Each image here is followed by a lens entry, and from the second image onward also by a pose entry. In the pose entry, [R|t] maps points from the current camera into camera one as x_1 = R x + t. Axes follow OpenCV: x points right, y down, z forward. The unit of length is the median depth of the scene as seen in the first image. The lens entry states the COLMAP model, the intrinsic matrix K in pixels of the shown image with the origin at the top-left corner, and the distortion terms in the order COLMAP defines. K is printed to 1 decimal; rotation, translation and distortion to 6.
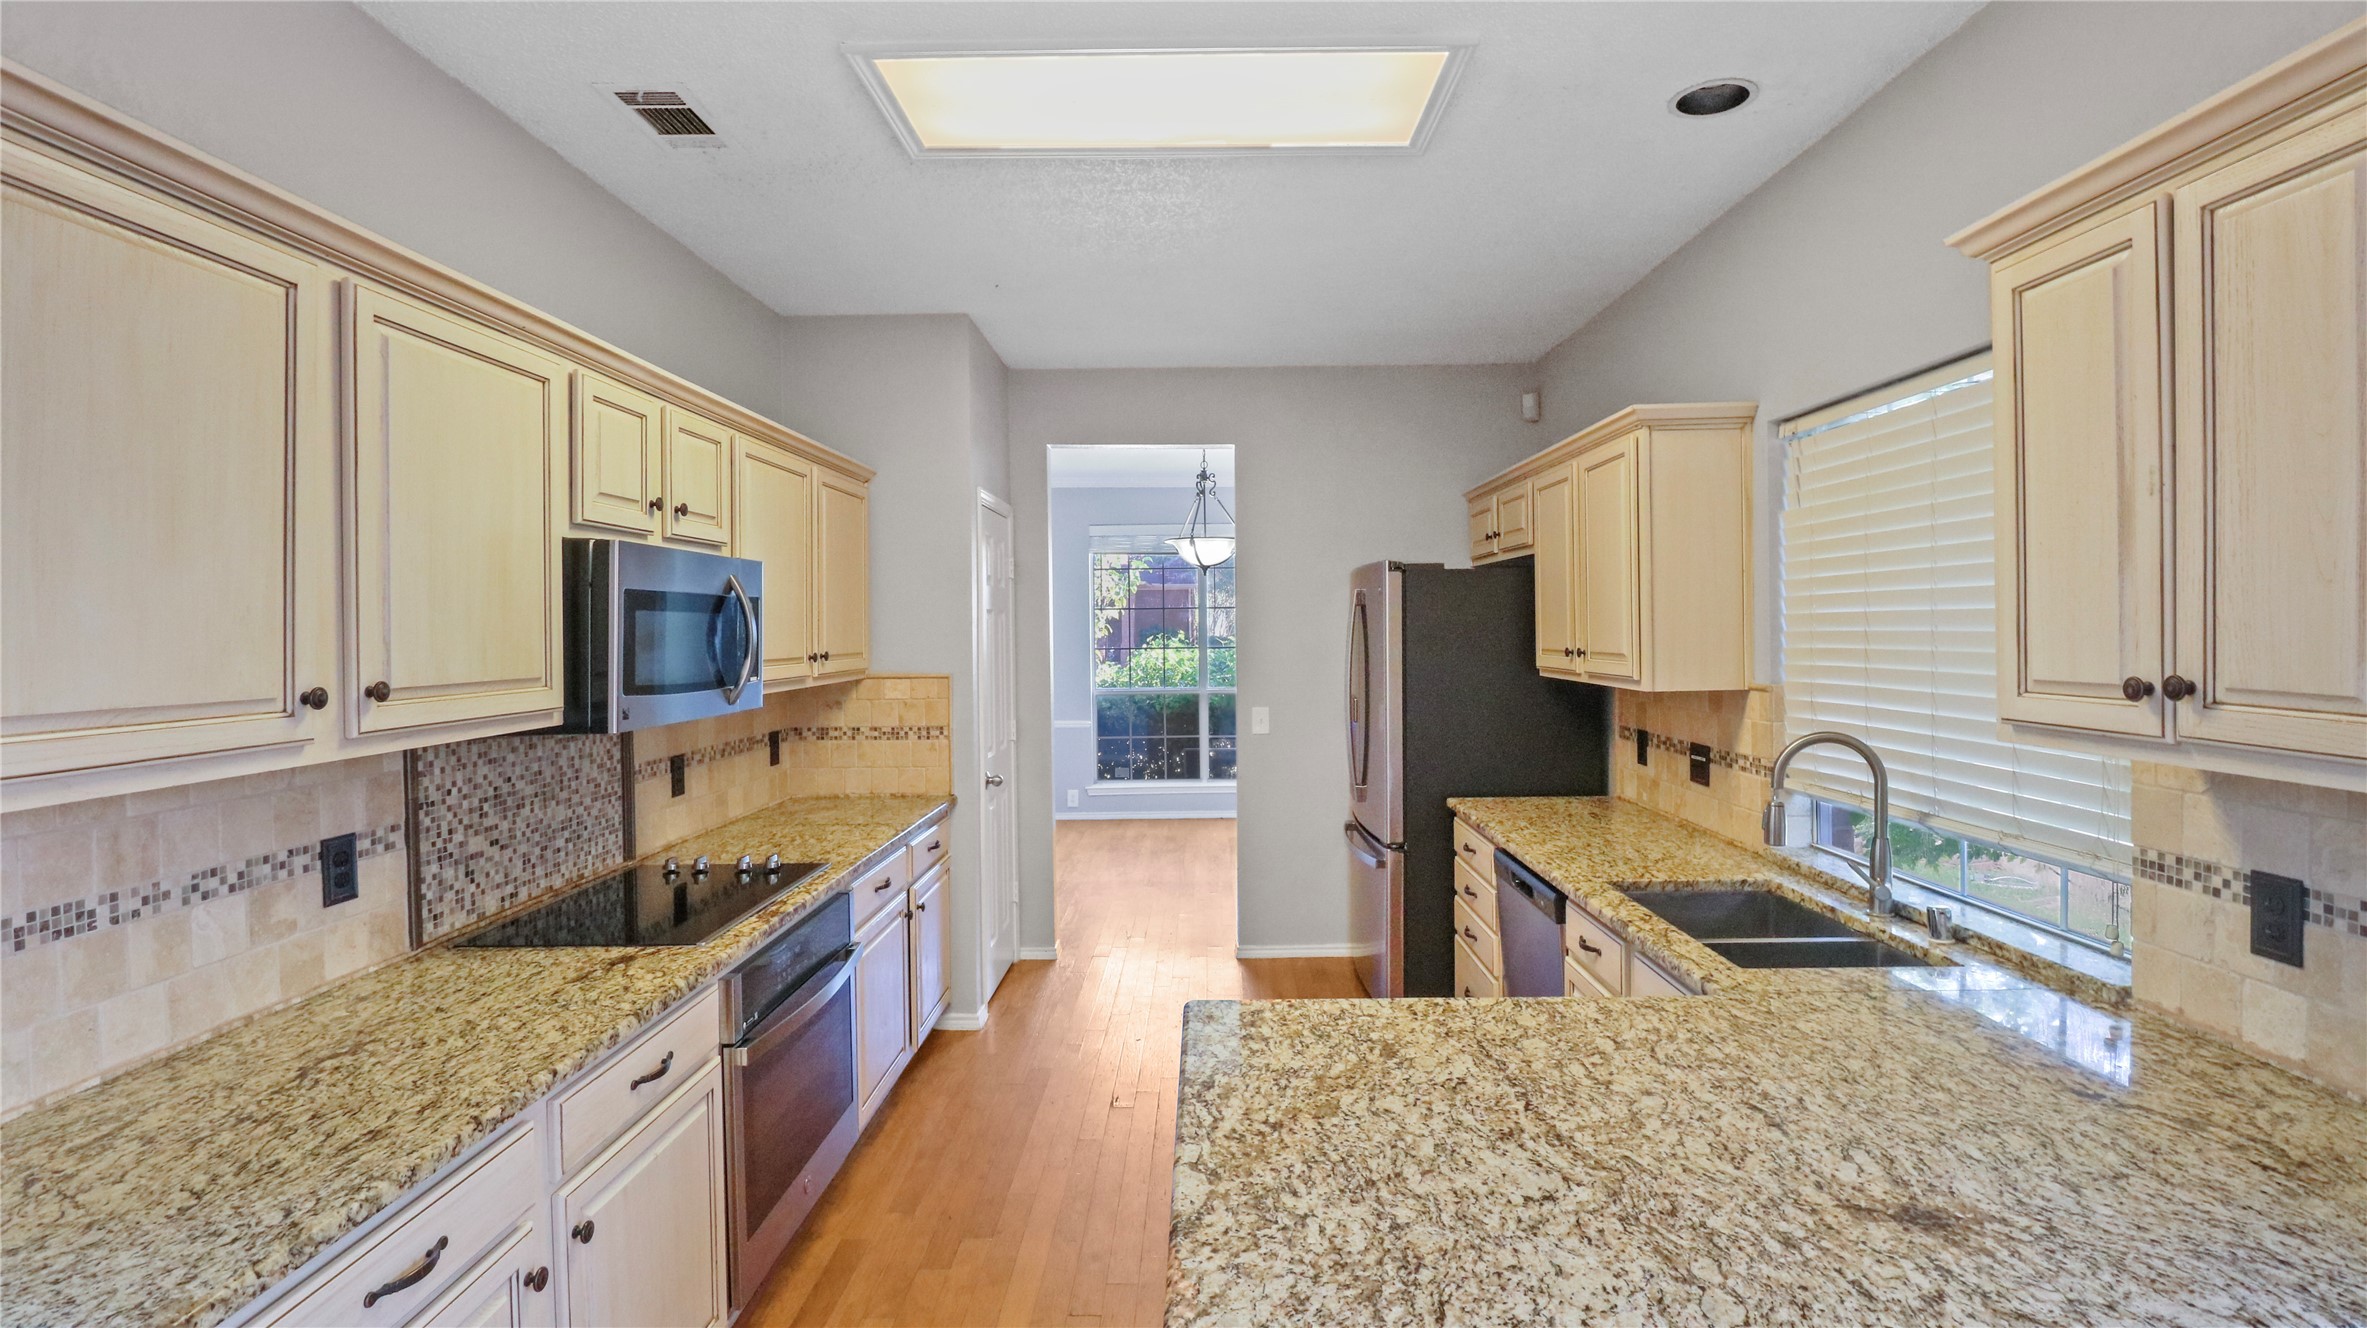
lens RADIAL K [[1100.5, 0, 1211.3], [0, 1100.5, 643.0], [0, 0, 1]] dist [-0.003099, -0.012429]
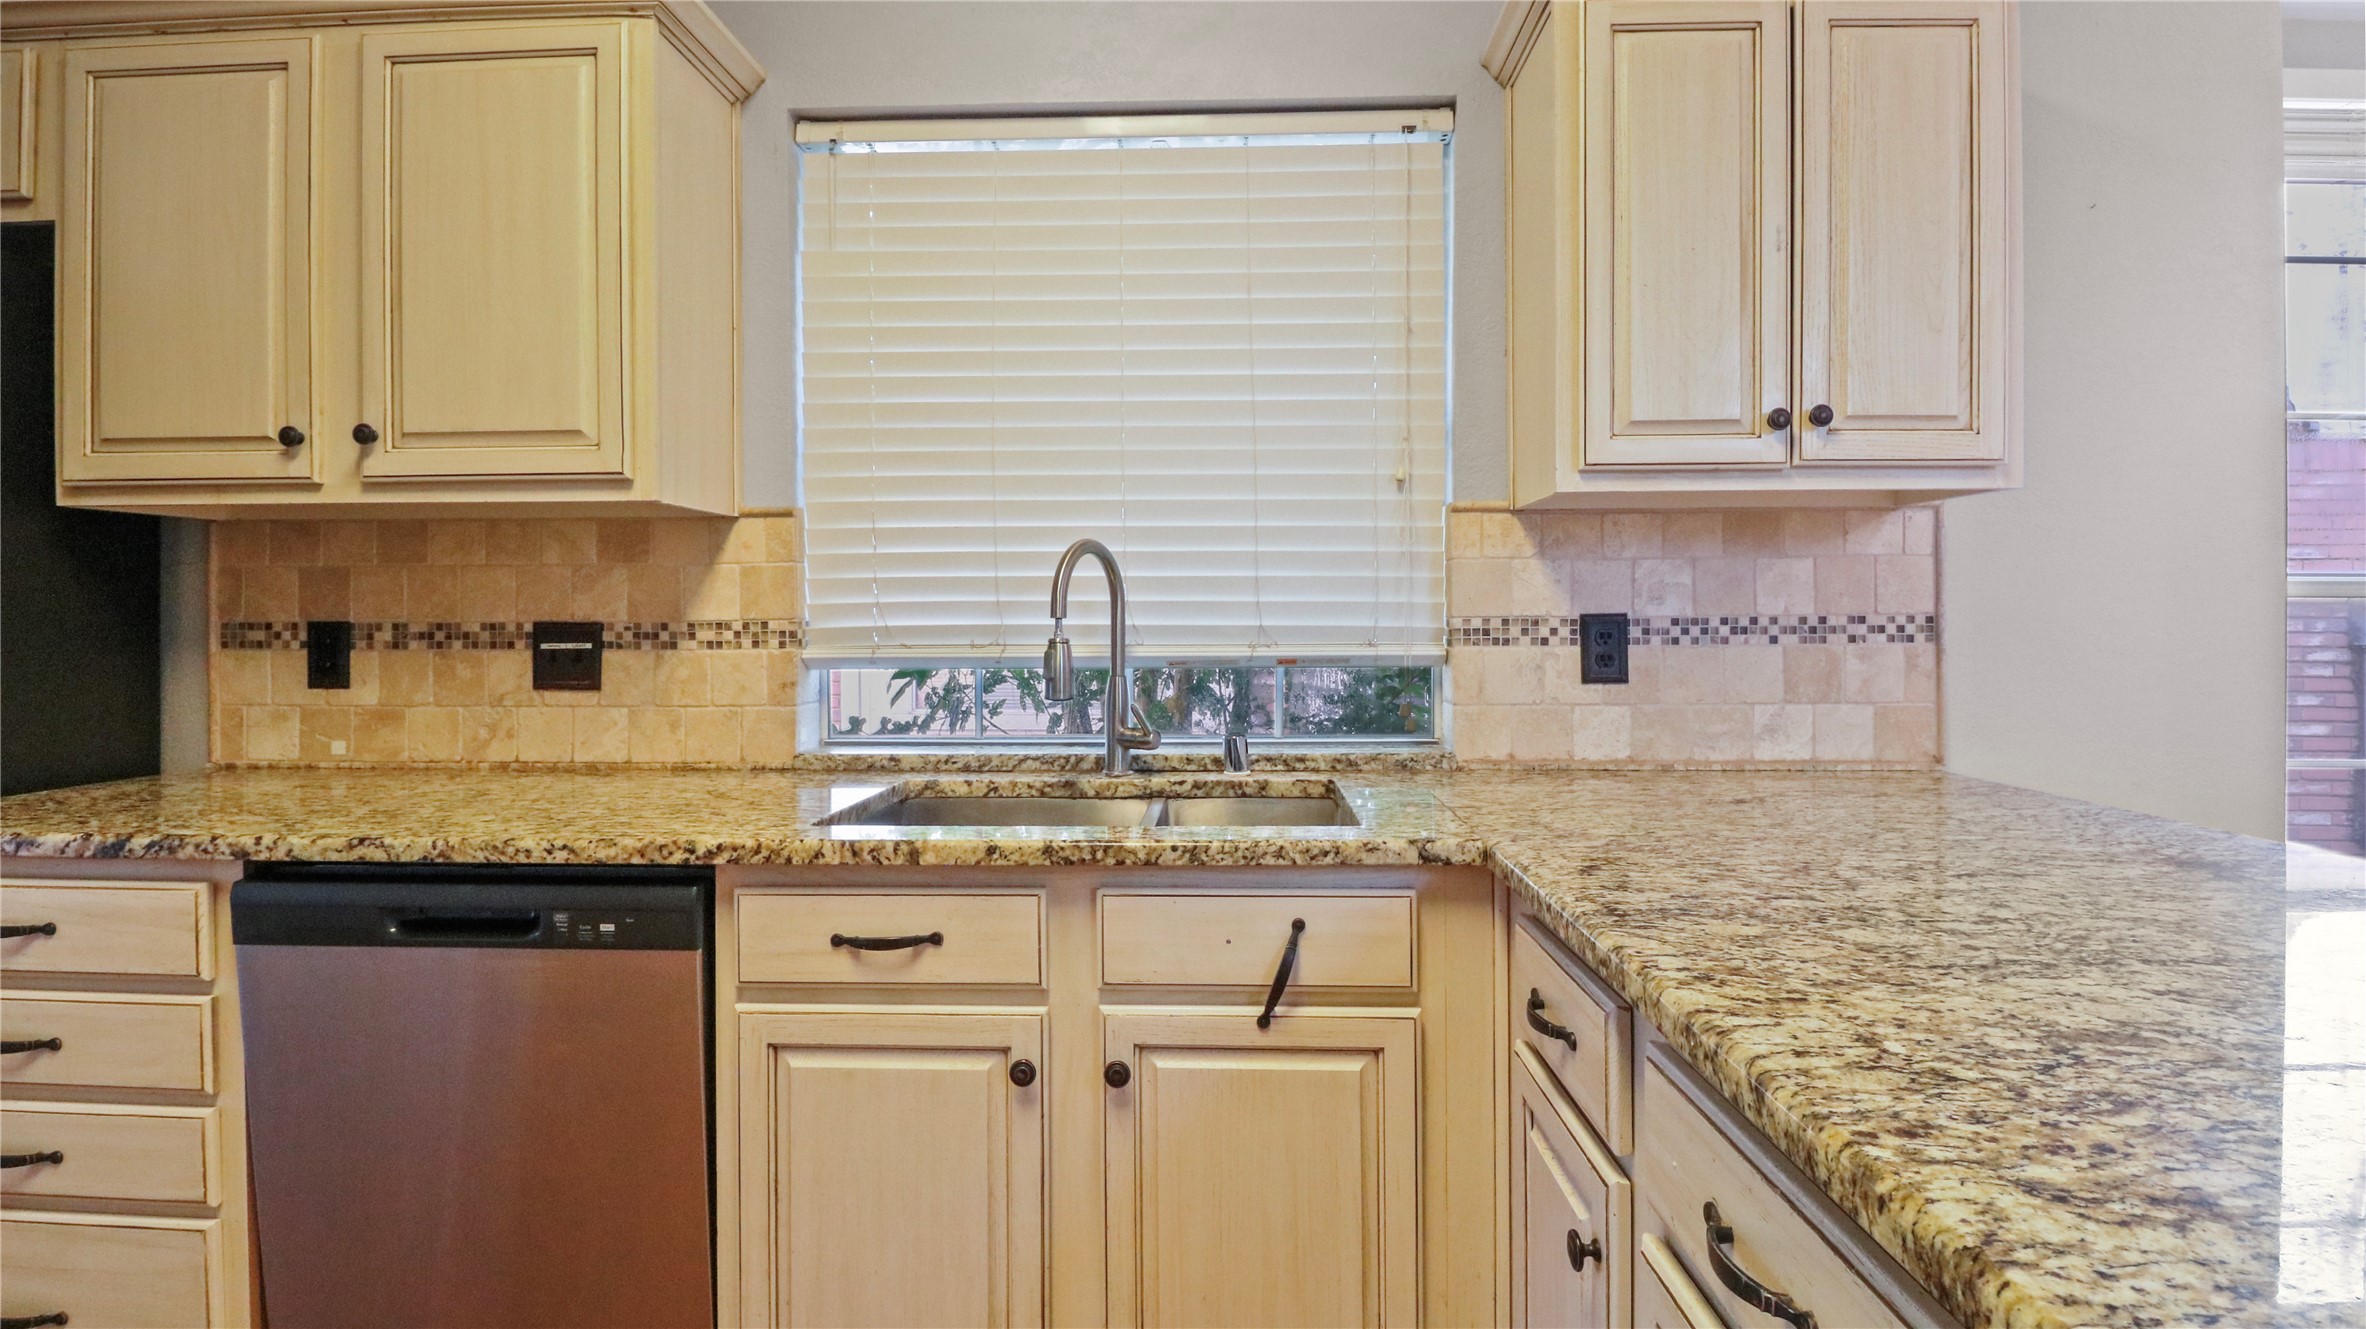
lens RADIAL K [[1100.1, 0, 1184.1], [0, 1100.1, 629.6], [0, 0, 1]] dist [-0.003099, -0.012429]
pose [[0.037533, 0.006328, 0.999275, -0.249915], [0.017533, 0.999822, -0.006990, 0.210224], [-0.999142, 0.017783, 0.037415, 1.288019]]
